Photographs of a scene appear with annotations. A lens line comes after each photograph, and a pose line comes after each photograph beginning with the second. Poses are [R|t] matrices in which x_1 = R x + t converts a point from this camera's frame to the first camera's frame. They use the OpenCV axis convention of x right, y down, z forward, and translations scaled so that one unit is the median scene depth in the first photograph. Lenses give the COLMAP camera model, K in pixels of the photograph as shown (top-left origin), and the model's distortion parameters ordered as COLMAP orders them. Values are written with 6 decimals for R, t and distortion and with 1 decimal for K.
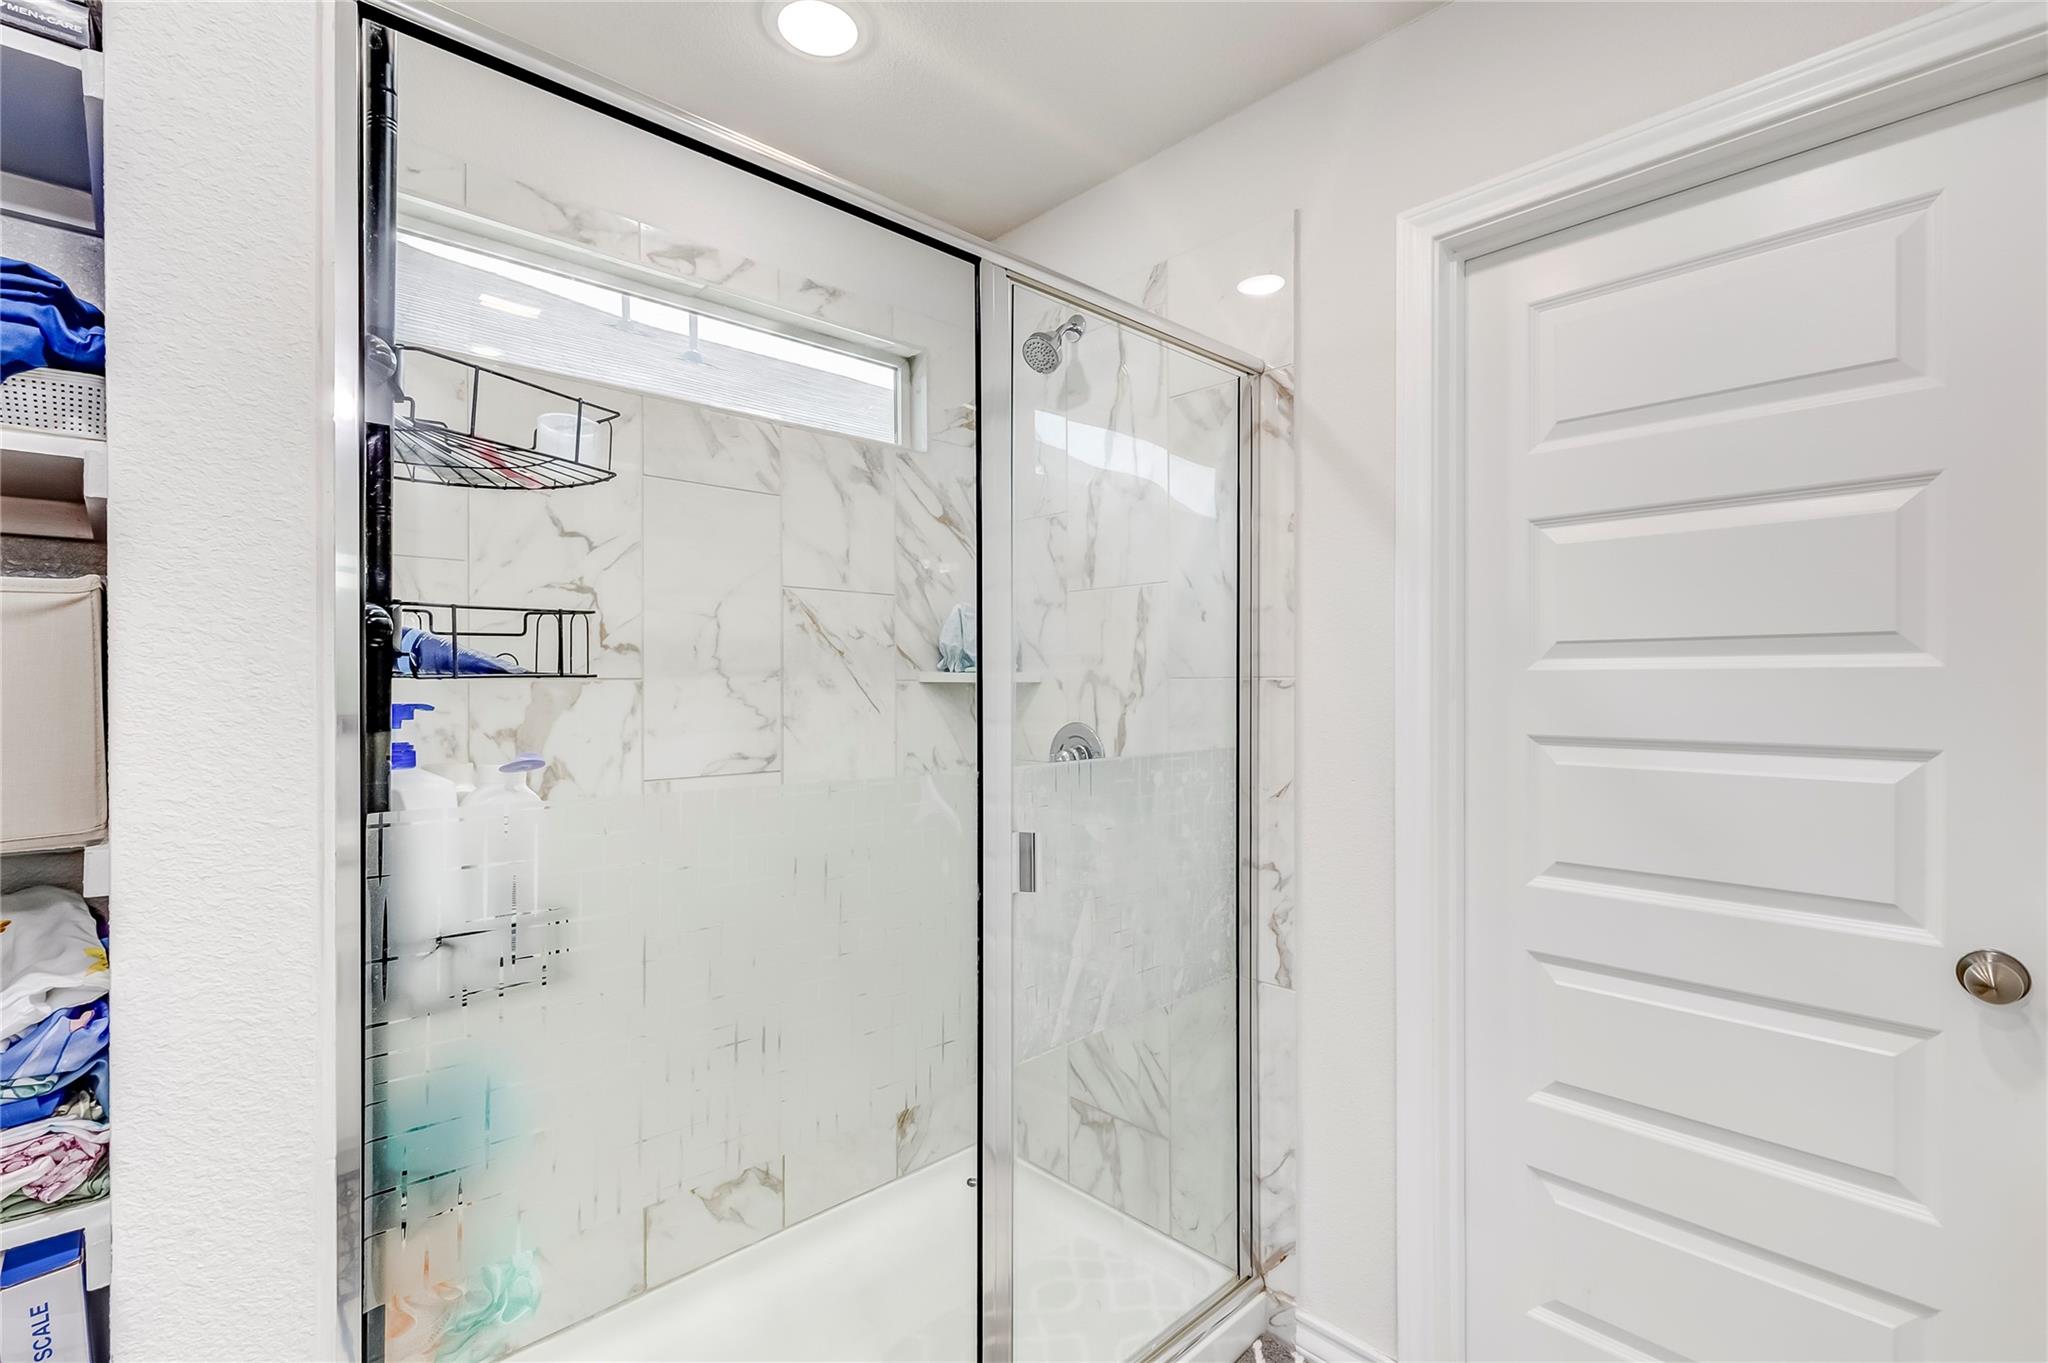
lens RADIAL K [[914.3, 0, 1033.2], [0, 914.3, 685.5], [0, 0, 1]] dist [-0.002466, -0.000537]
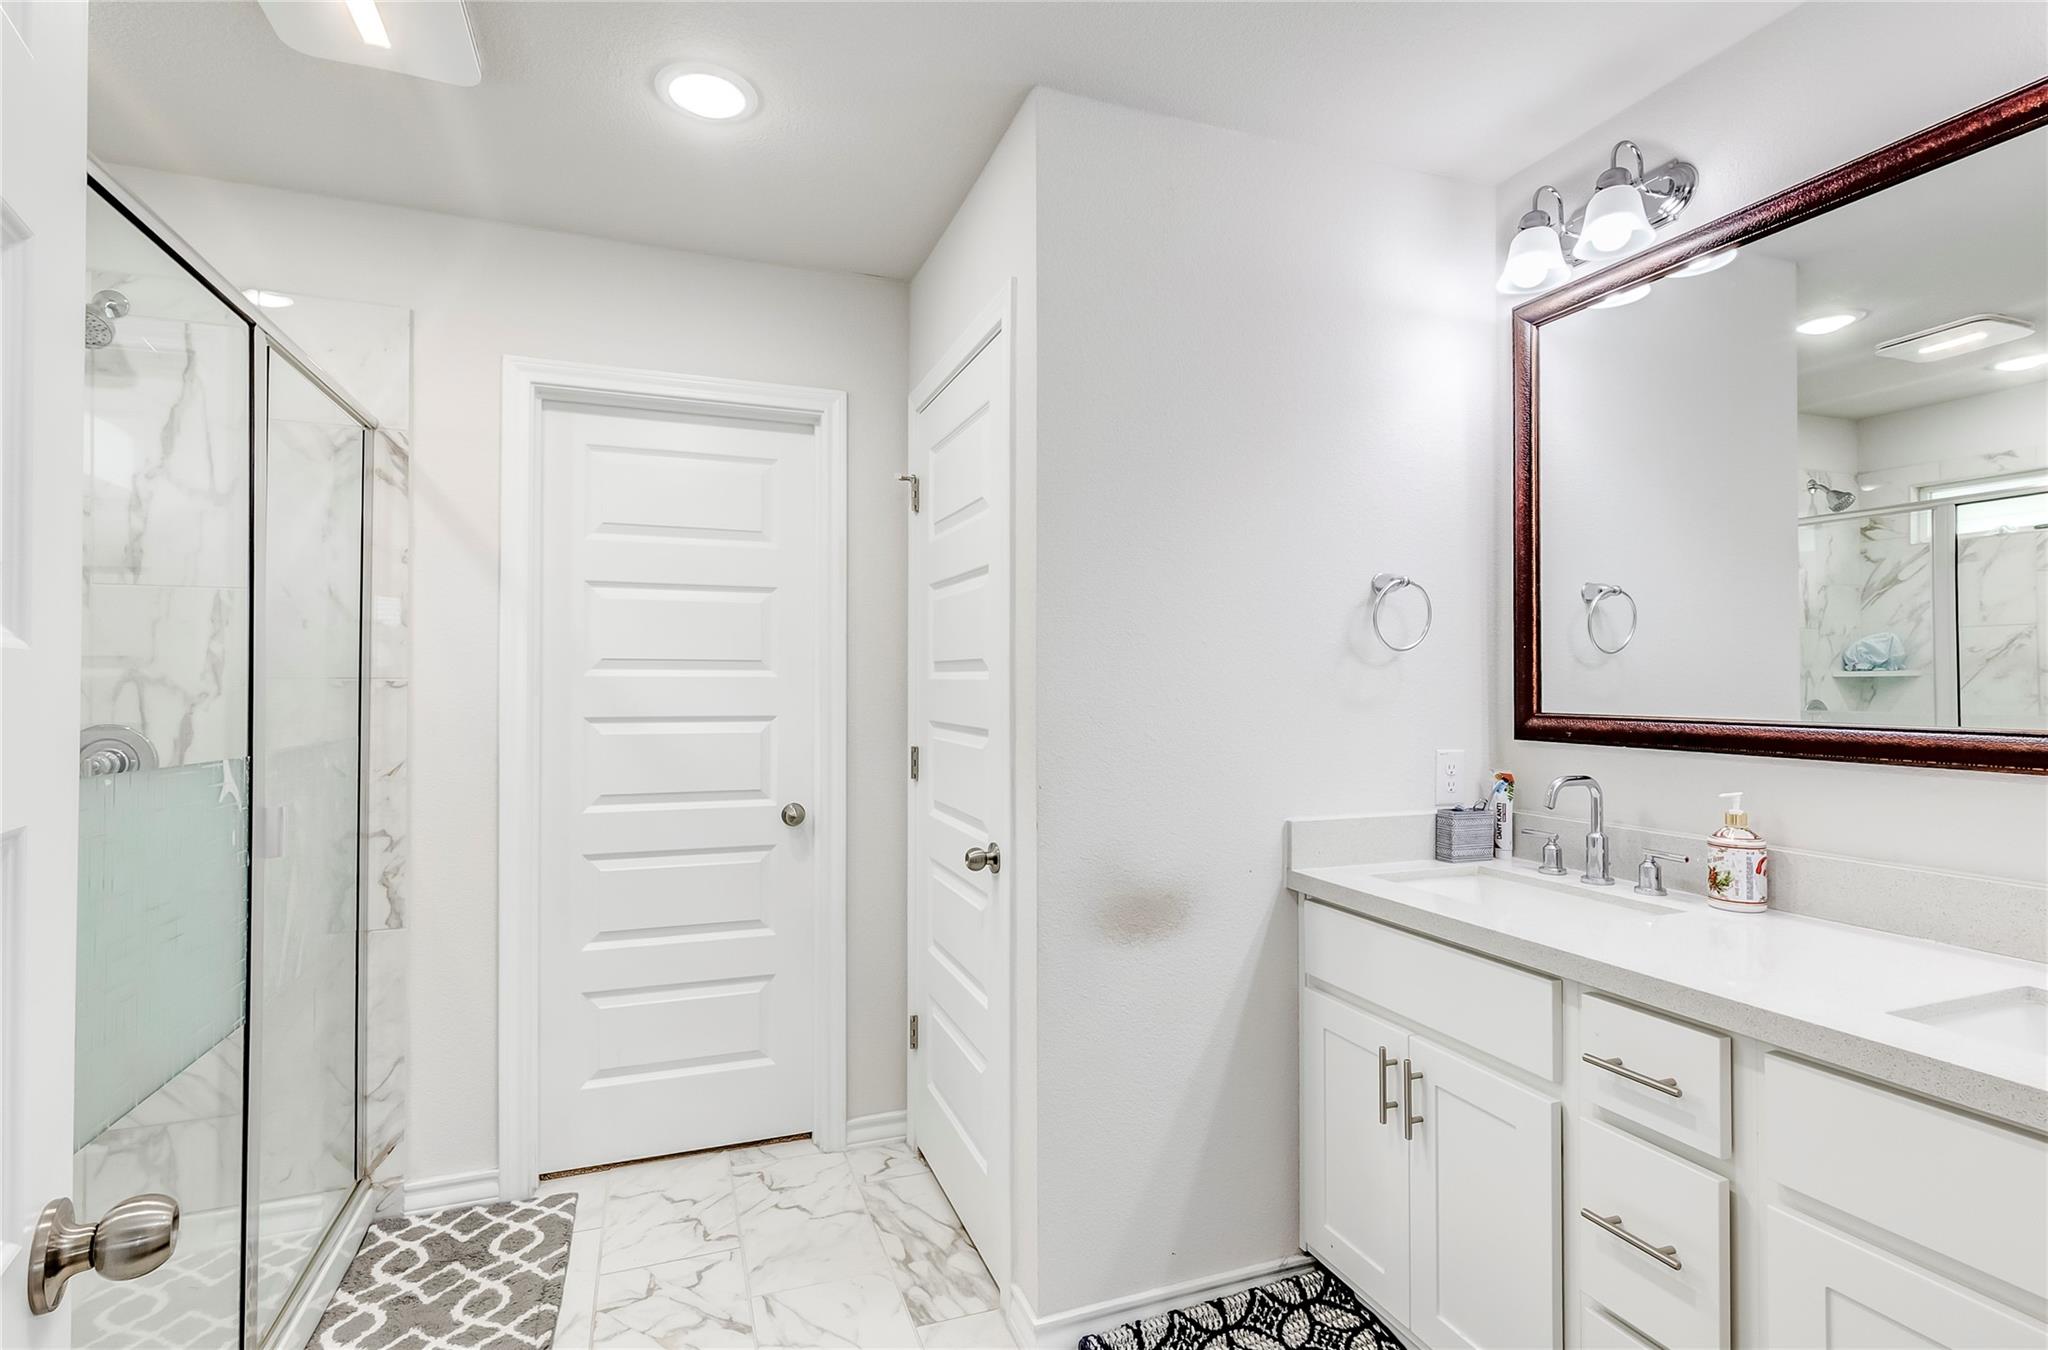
lens RADIAL K [[950.8, 0, 1024.0], [0, 950.8, 675.0], [0, 0, 1]] dist [0.000557, -0.000031]
pose [[0.383513, 0.013863, 0.923432, -0.593284], [0.000315, 0.999885, -0.015142, 0.005788], [-0.923536, 0.006098, 0.383464, -0.285776]]
